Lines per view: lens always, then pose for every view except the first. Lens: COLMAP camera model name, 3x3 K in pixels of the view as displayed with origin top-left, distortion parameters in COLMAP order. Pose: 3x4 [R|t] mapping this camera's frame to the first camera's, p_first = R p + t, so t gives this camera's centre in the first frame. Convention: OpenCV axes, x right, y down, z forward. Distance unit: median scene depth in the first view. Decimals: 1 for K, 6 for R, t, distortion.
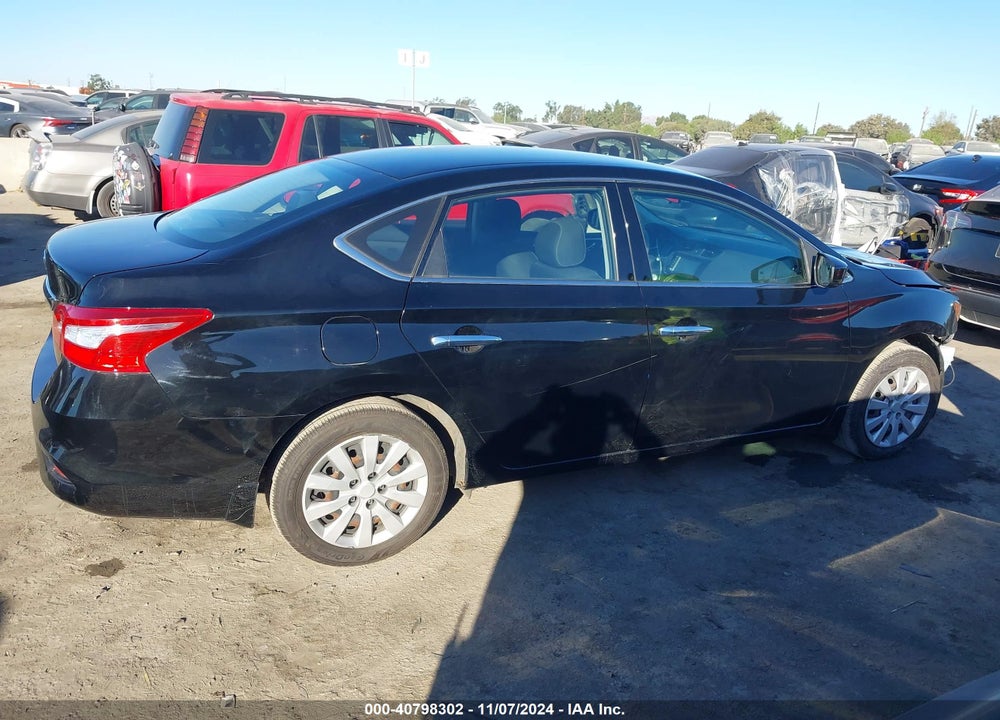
lens RADIAL K [[803.9, 0, 500.0], [0, 803.9, 360.0], [0, 0, 1]] dist [-0.009606, -0.009043]
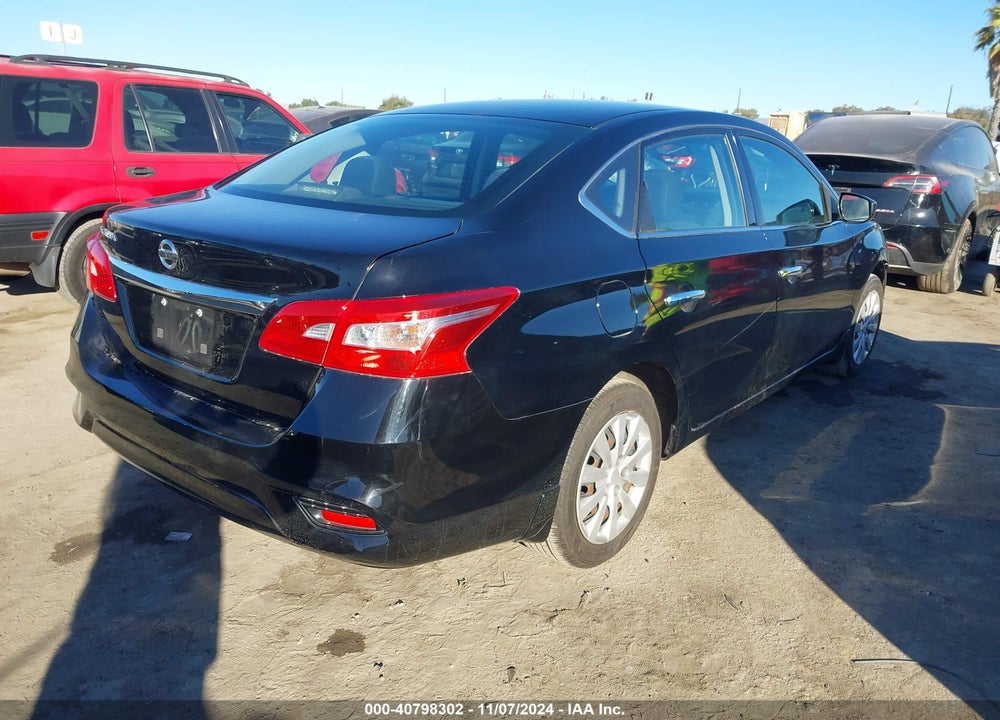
lens RADIAL K [[803.9, 0, 500.0], [0, 803.9, 360.0], [0, 0, 1]] dist [-0.009606, -0.009043]
pose [[0.905547, -0.140329, 0.400366, -0.612617], [0.134378, 0.989994, 0.043059, -0.019903], [-0.402402, 0.014809, 0.915343, 0.228843]]
